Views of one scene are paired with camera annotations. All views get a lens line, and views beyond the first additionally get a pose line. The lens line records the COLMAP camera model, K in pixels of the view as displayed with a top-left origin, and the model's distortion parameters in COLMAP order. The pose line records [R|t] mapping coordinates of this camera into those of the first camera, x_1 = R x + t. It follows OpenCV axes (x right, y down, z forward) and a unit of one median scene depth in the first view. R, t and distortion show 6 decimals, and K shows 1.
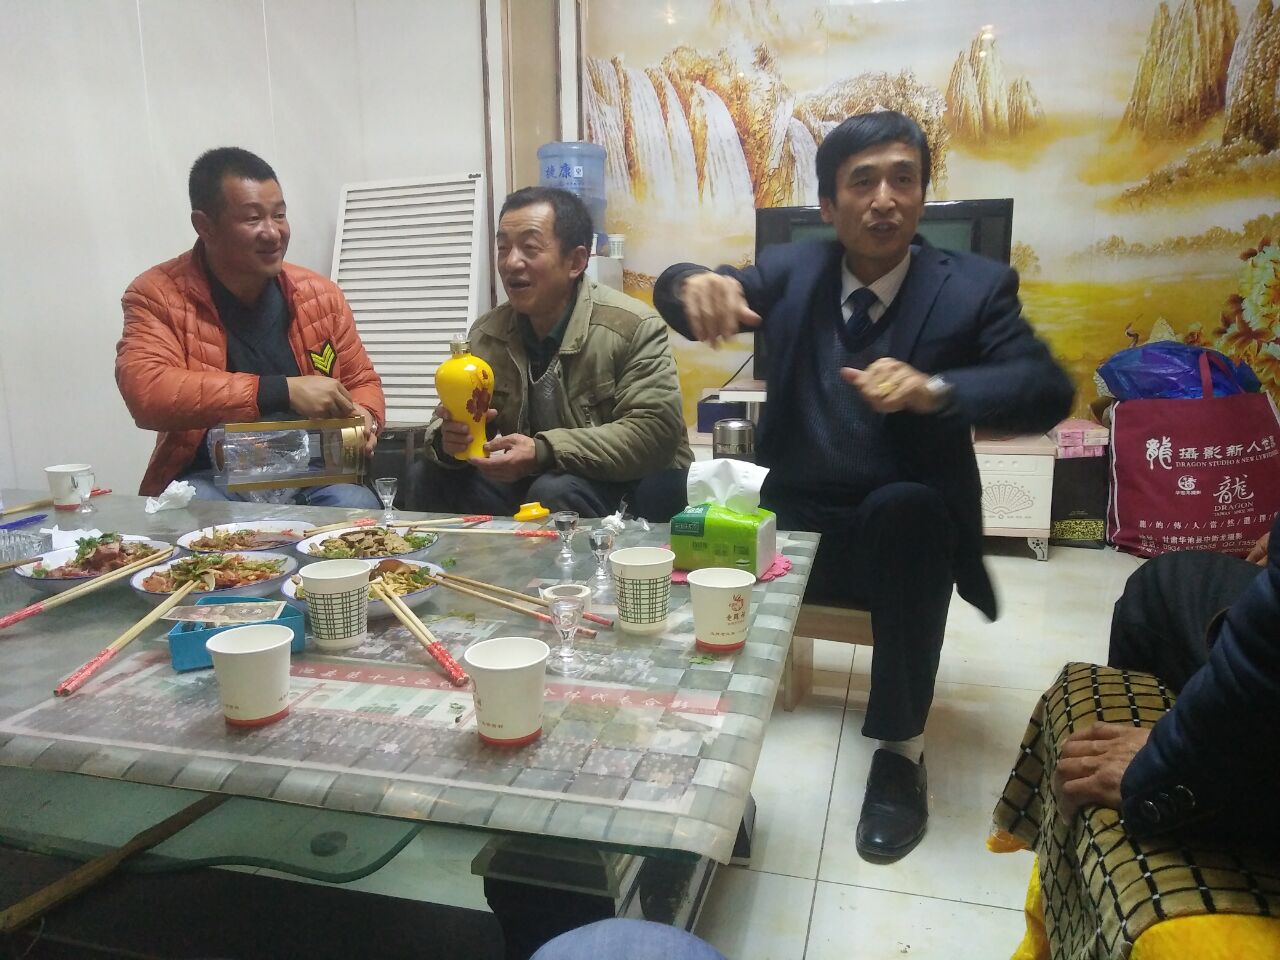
lens RADIAL K [[936.7, 0, 638.7], [0, 936.7, 477.2], [0, 0, 1]] dist [0.024275, -0.020208]
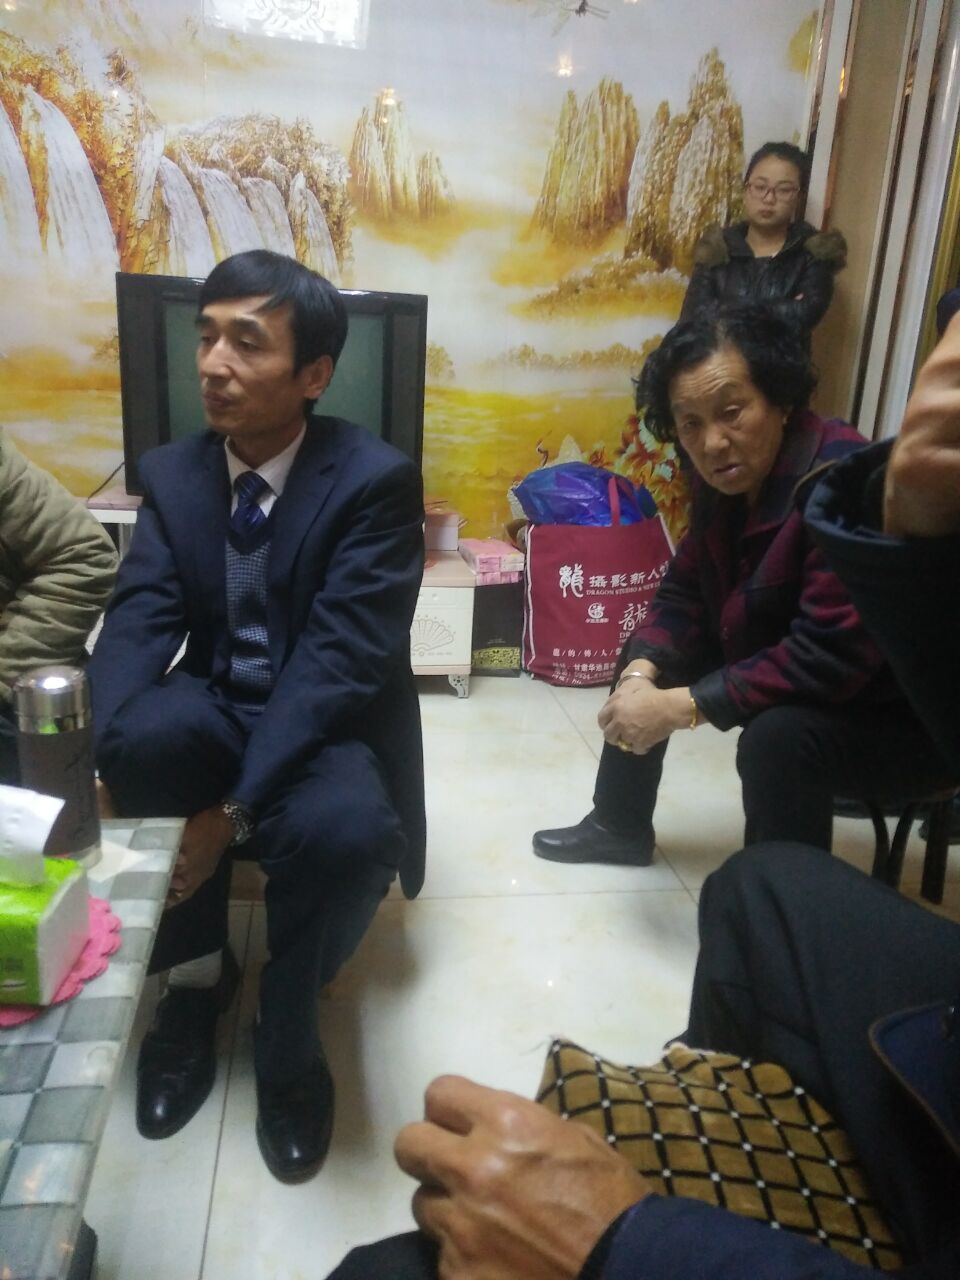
lens RADIAL K [[936.7, 0, 475.7], [0, 936.7, 633.5], [0, 0, 1]] dist [0.024275, -0.020208]
pose [[0.905968, -0.053966, 0.419893, 0.054390], [0.014599, 0.995235, 0.096410, -0.064744], [-0.423095, -0.081214, 0.902438, 0.164027]]
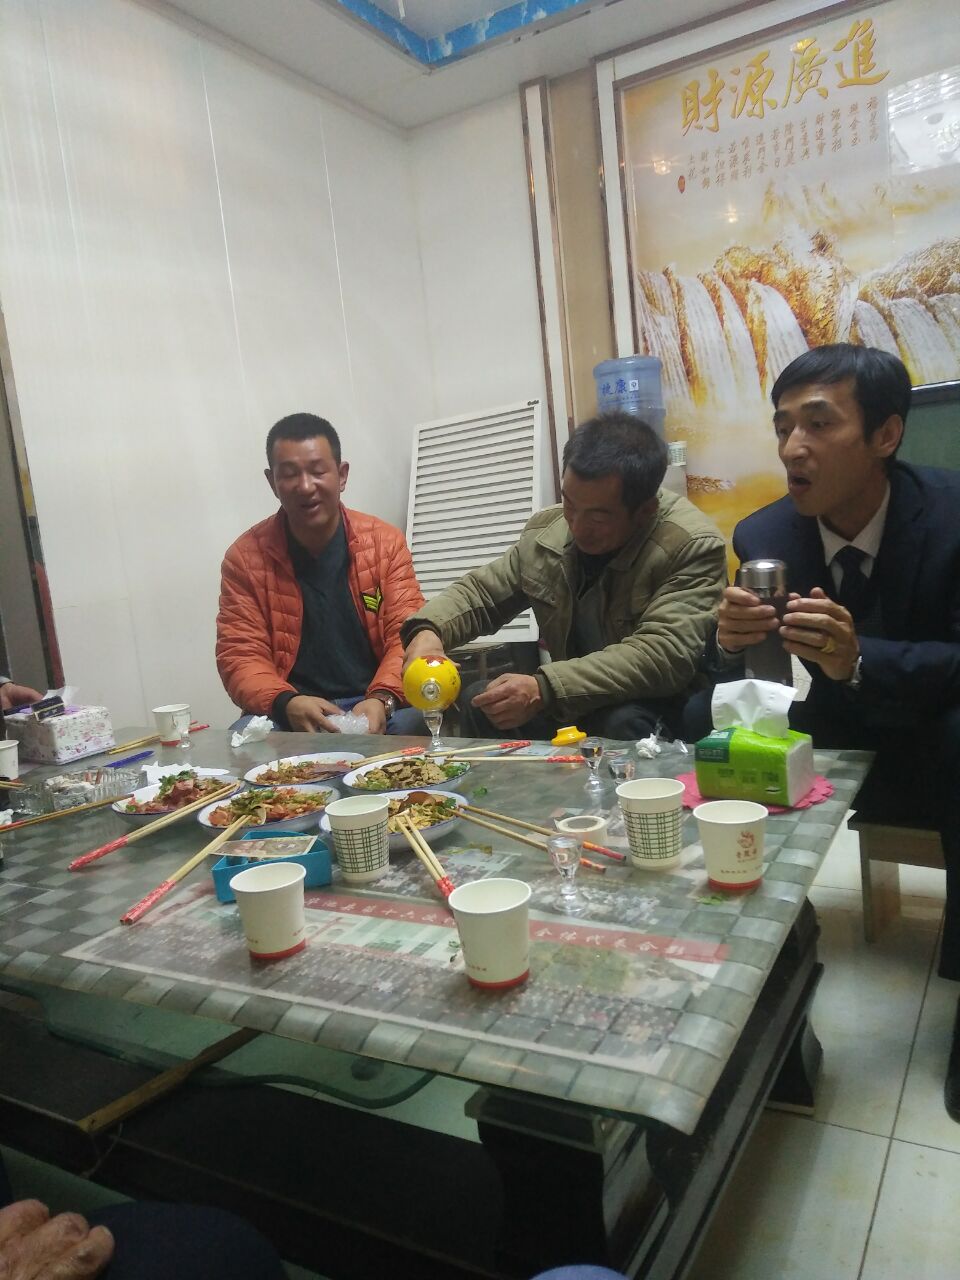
lens RADIAL K [[936.7, 0, 489.7], [0, 936.7, 636.1], [0, 0, 1]] dist [0.024275, -0.020208]
pose [[0.964418, -0.056807, -0.258207, 0.035717], [0.043807, 0.997479, -0.055830, -0.009313], [0.260727, 0.042533, 0.964475, 0.001734]]
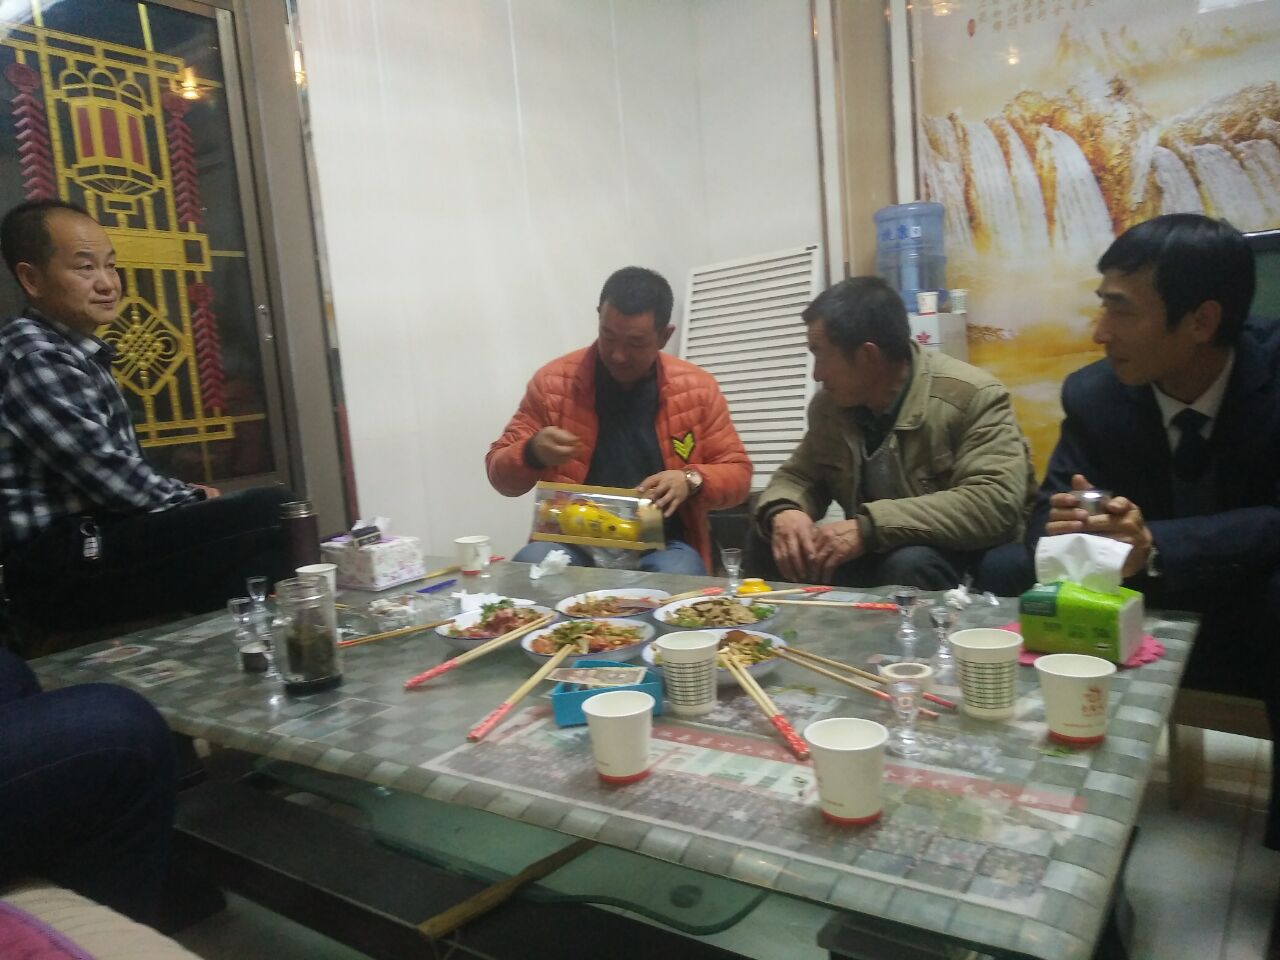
lens RADIAL K [[936.7, 0, 645.5], [0, 936.7, 475.6], [0, 0, 1]] dist [0.024275, -0.020208]
pose [[0.938076, -0.026325, -0.345429, 0.004857], [0.005317, 0.998085, -0.061626, -0.009242], [0.346390, 0.055973, 0.936419, -0.018635]]
